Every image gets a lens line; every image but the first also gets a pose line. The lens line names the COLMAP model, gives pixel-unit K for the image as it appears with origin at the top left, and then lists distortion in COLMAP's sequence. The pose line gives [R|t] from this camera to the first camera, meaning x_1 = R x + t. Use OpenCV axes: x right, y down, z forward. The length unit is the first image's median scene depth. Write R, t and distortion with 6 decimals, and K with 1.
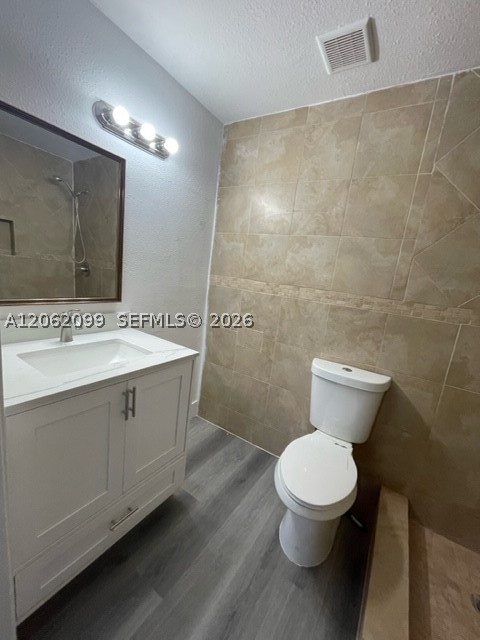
lens RADIAL K [[258.9, 0, 242.8], [0, 258.9, 321.4], [0, 0, 1]] dist [-0.000467, 0.000168]
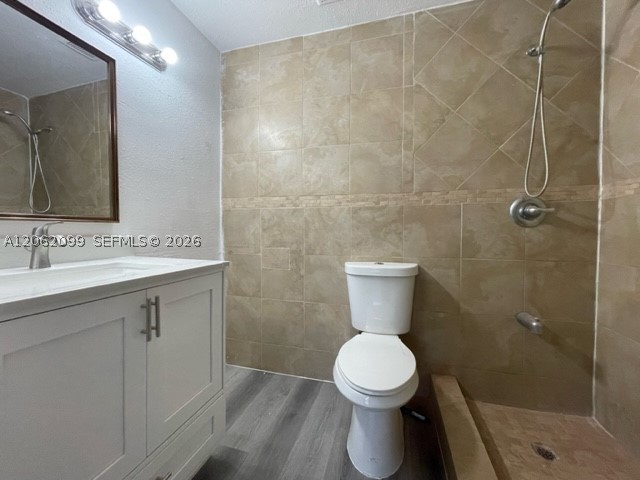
lens RADIAL K [[258.9, 0, 318.1], [0, 258.9, 238.1], [0, 0, 1]] dist [-0.000467, 0.000168]
pose [[0.952998, -0.122060, 0.277301, -0.102538], [0.160790, 0.979489, -0.121440, 0.175570], [-0.256790, 0.160319, 0.953077, 0.066582]]
